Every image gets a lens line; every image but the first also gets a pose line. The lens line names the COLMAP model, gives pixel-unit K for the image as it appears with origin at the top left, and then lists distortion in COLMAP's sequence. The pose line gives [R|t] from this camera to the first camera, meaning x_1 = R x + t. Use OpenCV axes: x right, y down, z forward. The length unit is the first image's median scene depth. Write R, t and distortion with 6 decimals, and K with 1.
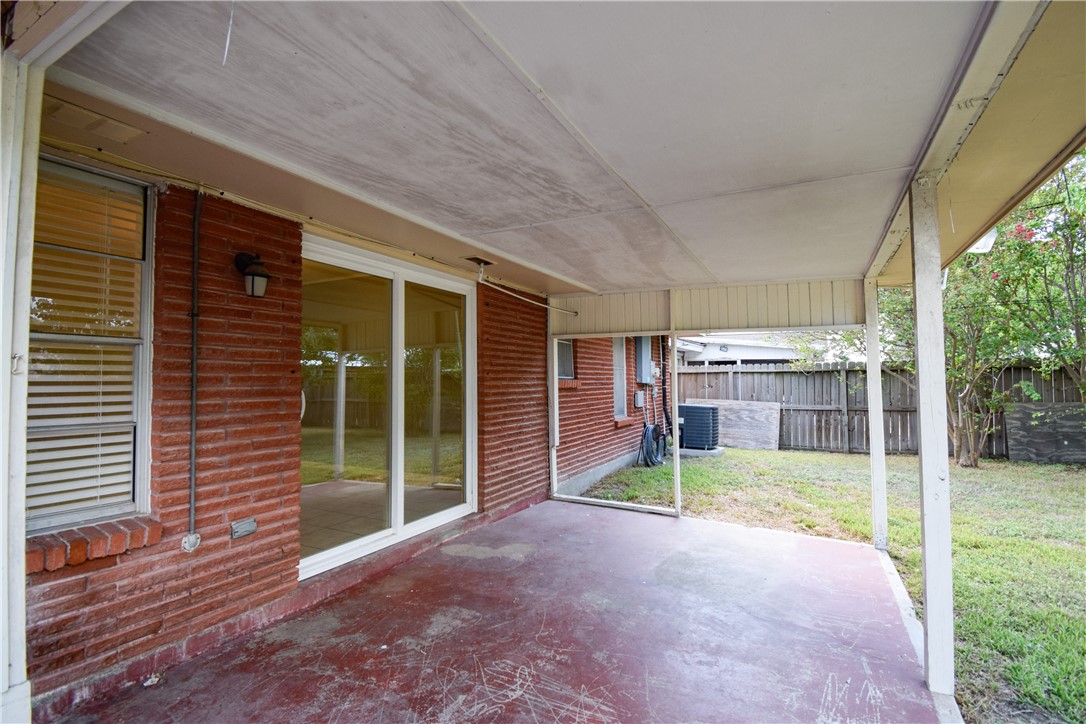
lens RADIAL K [[483.5, 0, 541.7], [0, 483.5, 359.8], [0, 0, 1]] dist [0.002668, -0.018144]
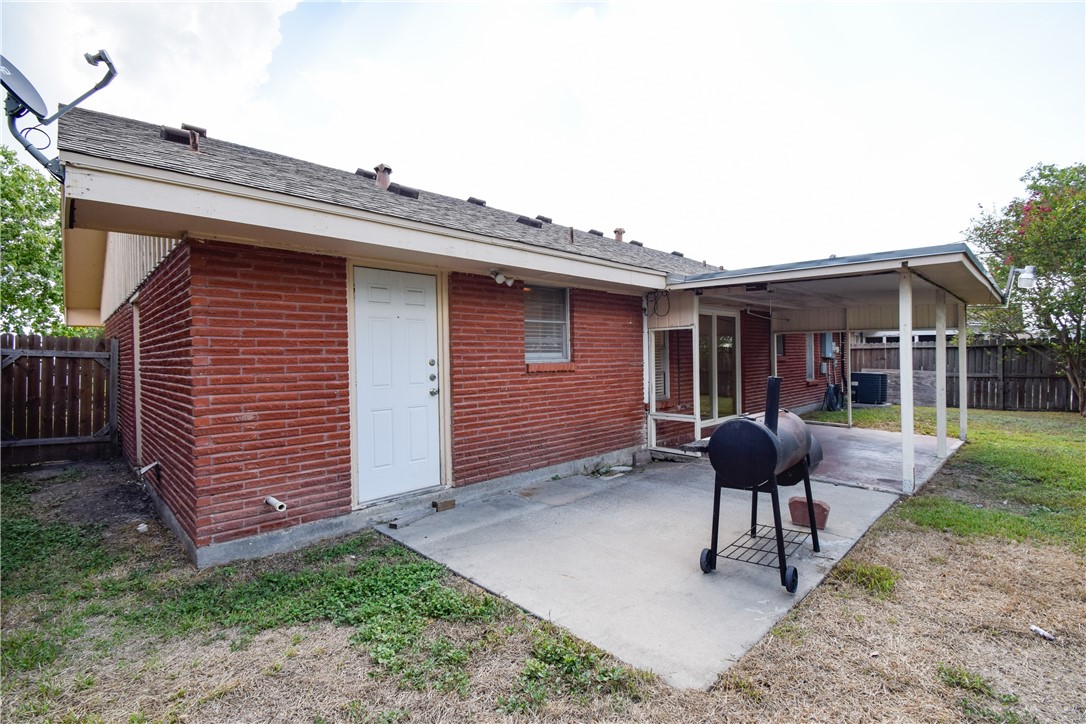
lens RADIAL K [[497.9, 0, 547.5], [0, 497.9, 360.5], [0, 0, 1]] dist [0.002113, -0.000136]
pose [[0.958709, -0.004138, -0.284360, -0.172208], [0.020100, 0.998380, 0.053238, -0.040125], [0.283679, -0.056755, 0.957238, -0.690525]]
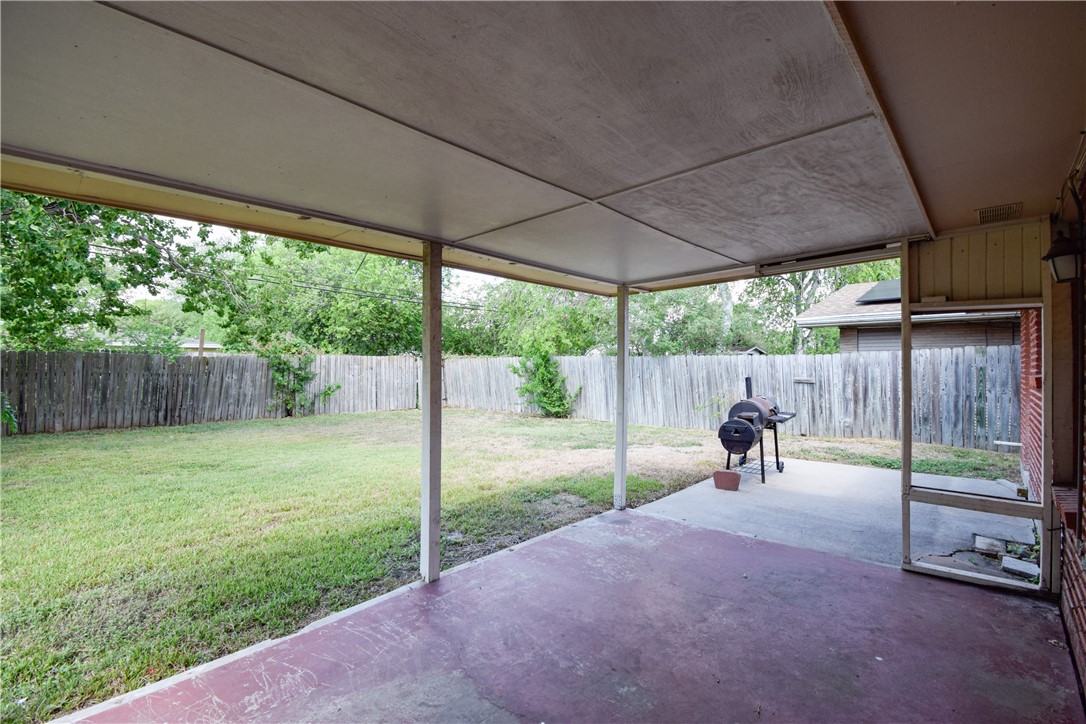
lens RADIAL K [[483.5, 0, 541.7], [0, 483.5, 359.8], [0, 0, 1]] dist [0.002668, -0.018144]
pose [[-0.969404, 0.004119, 0.245435, 0.024596], [-0.010408, 0.998270, -0.057860, 0.017760], [-0.245249, -0.058645, -0.967685, 0.589152]]
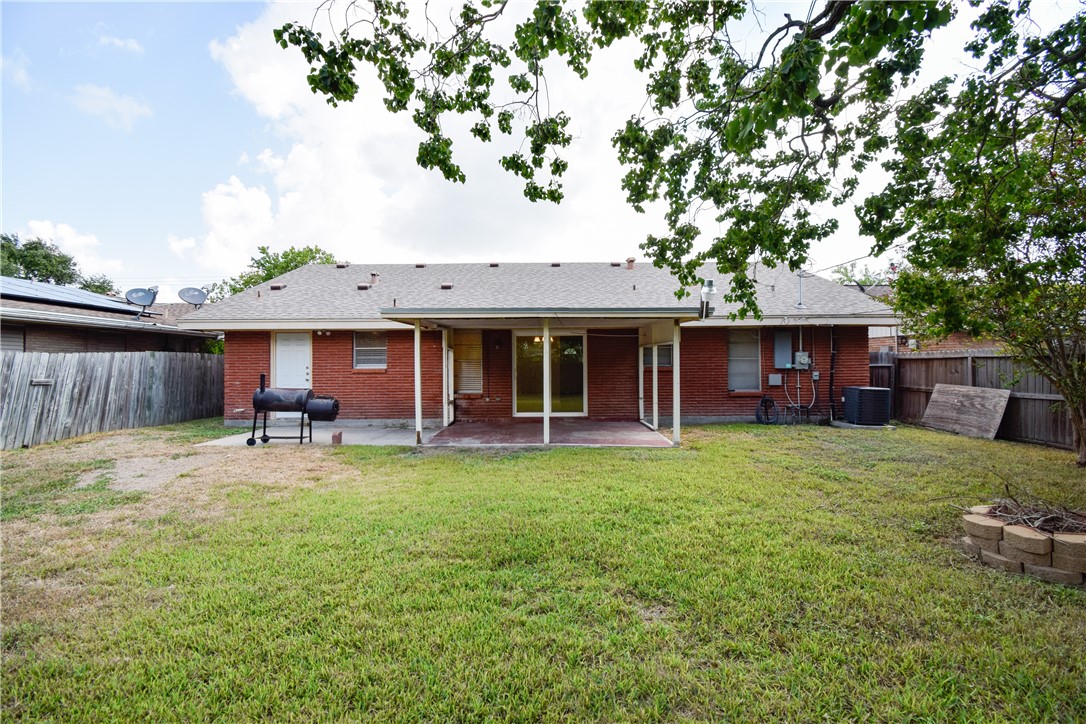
lens RADIAL K [[483.5, 0, 541.7], [0, 483.5, 359.8], [0, 0, 1]] dist [0.002668, -0.018144]
pose [[0.479903, -0.010191, -0.877262, 1.089434], [0.042850, 0.999011, 0.011835, -0.020580], [0.876274, -0.043271, 0.479865, -0.252178]]
